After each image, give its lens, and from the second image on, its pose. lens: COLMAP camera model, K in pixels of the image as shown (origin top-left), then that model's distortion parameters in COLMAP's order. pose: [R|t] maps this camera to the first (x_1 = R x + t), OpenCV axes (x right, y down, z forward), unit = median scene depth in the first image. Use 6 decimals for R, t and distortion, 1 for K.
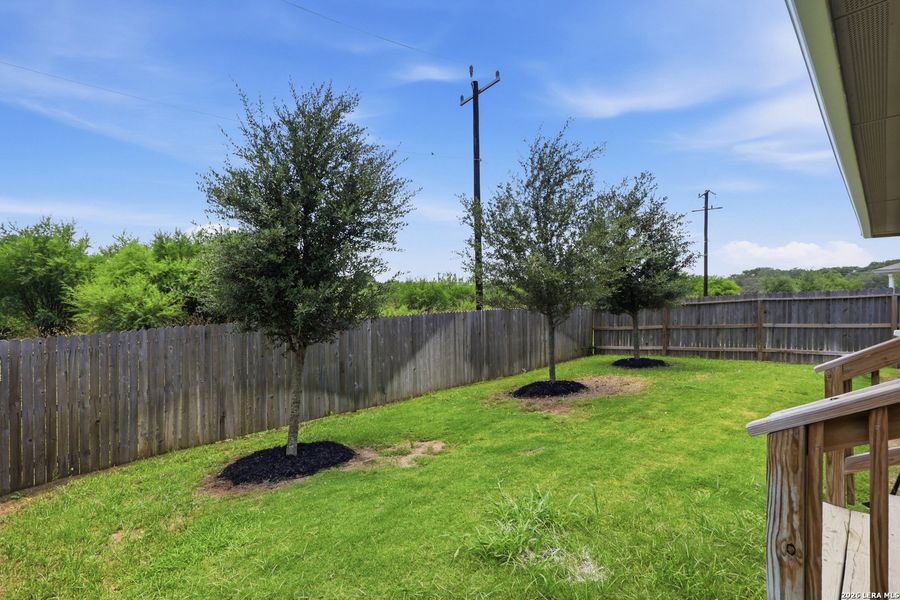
lens RADIAL K [[418.2, 0, 445.6], [0, 418.2, 303.4], [0, 0, 1]] dist [0.004617, 0.000692]
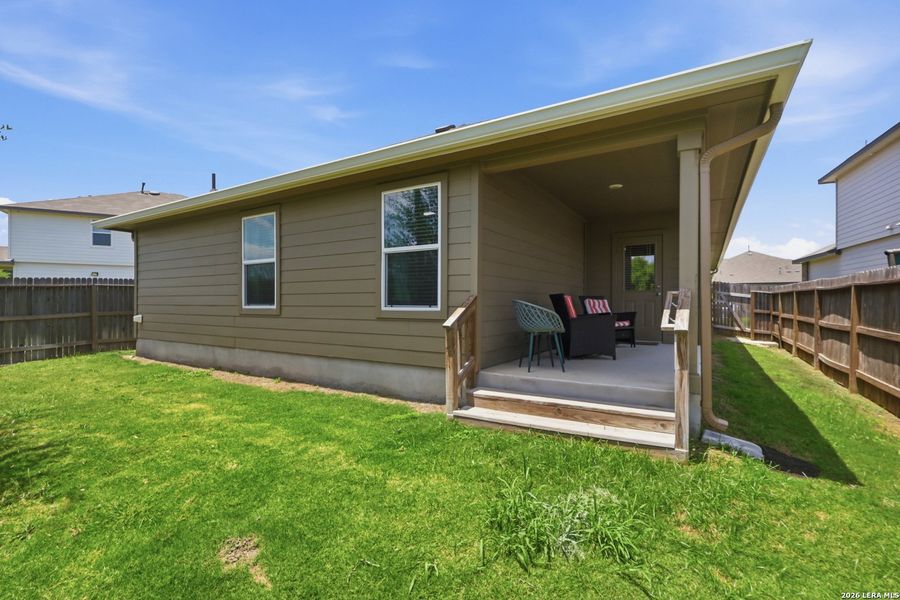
lens RADIAL K [[418.2, 0, 445.0], [0, 418.2, 300.3], [0, 0, 1]] dist [0.004617, 0.000692]
pose [[-0.234508, 0.001103, 0.972113, -0.160170], [-0.000046, 0.999999, -0.001146, 0.018973], [-0.972114, -0.000313, -0.234508, 0.383054]]
